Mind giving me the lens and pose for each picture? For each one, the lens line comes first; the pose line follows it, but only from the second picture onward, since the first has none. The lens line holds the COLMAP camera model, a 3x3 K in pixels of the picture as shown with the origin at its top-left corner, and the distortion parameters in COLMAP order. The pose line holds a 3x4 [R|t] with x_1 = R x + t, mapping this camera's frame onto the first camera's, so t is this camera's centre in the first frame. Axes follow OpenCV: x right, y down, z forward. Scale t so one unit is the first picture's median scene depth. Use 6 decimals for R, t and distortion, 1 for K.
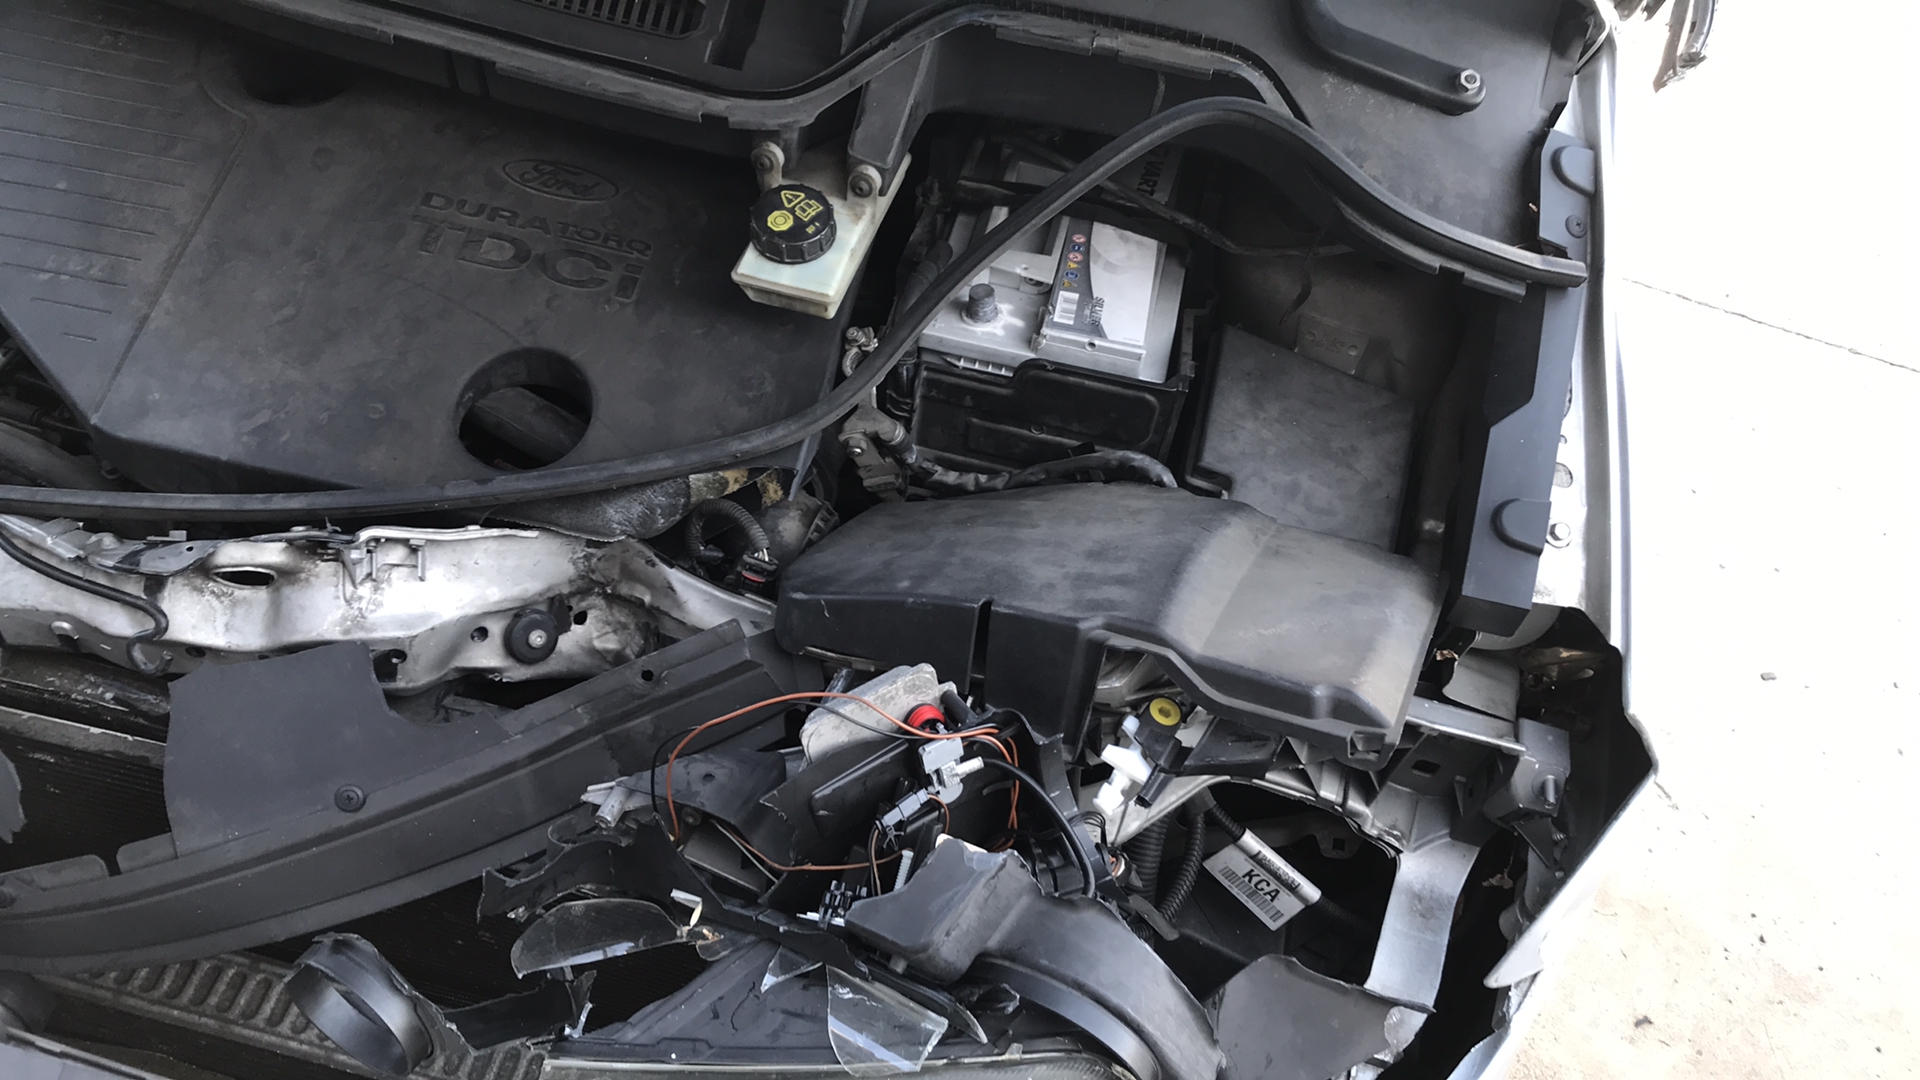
lens RADIAL K [[1554.1, 0, 961.6], [0, 1554.1, 534.4], [0, 0, 1]] dist [0.018282, -0.032194]
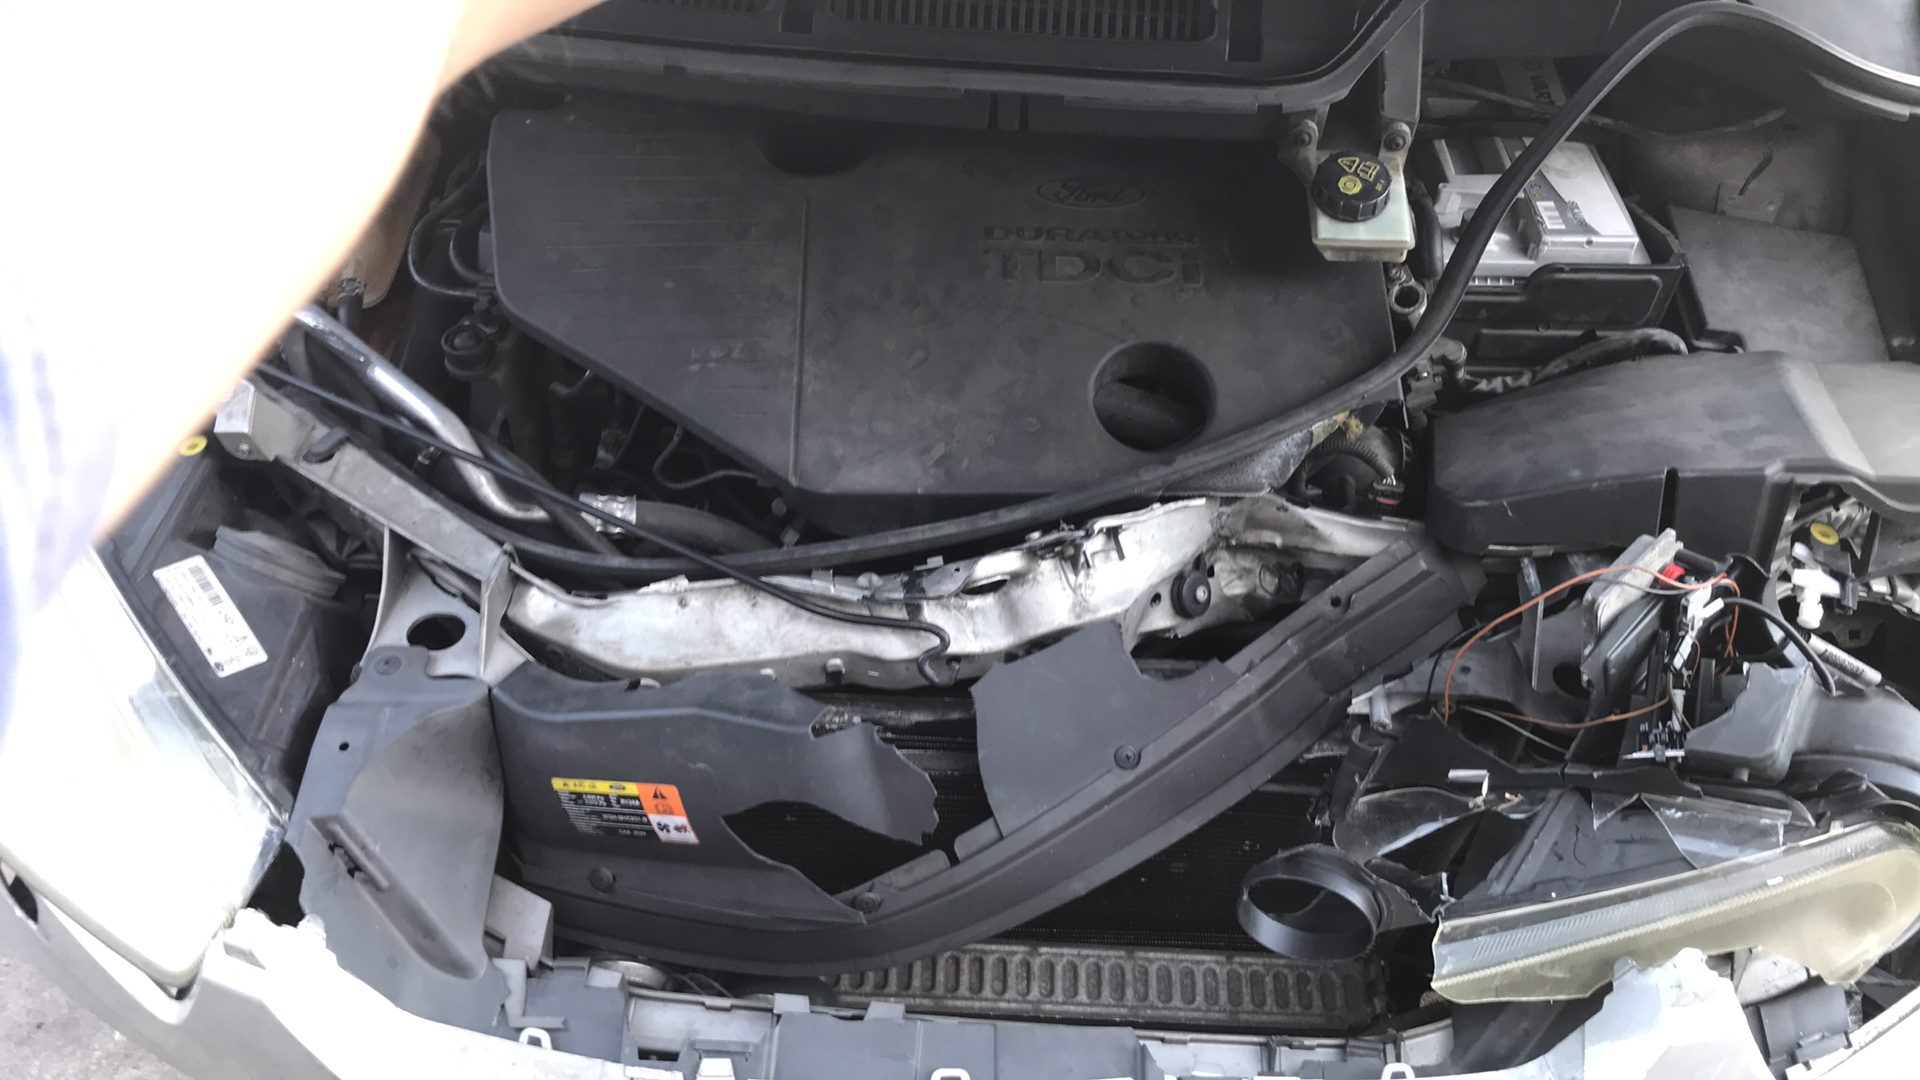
lens RADIAL K [[1554.1, 0, 950.5], [0, 1554.1, 537.8], [0, 0, 1]] dist [0.018282, -0.032194]
pose [[0.978197, -0.204236, 0.037664, -0.491299], [0.203091, 0.978633, 0.032114, -0.046921], [-0.043418, -0.023764, 0.998774, -0.118497]]
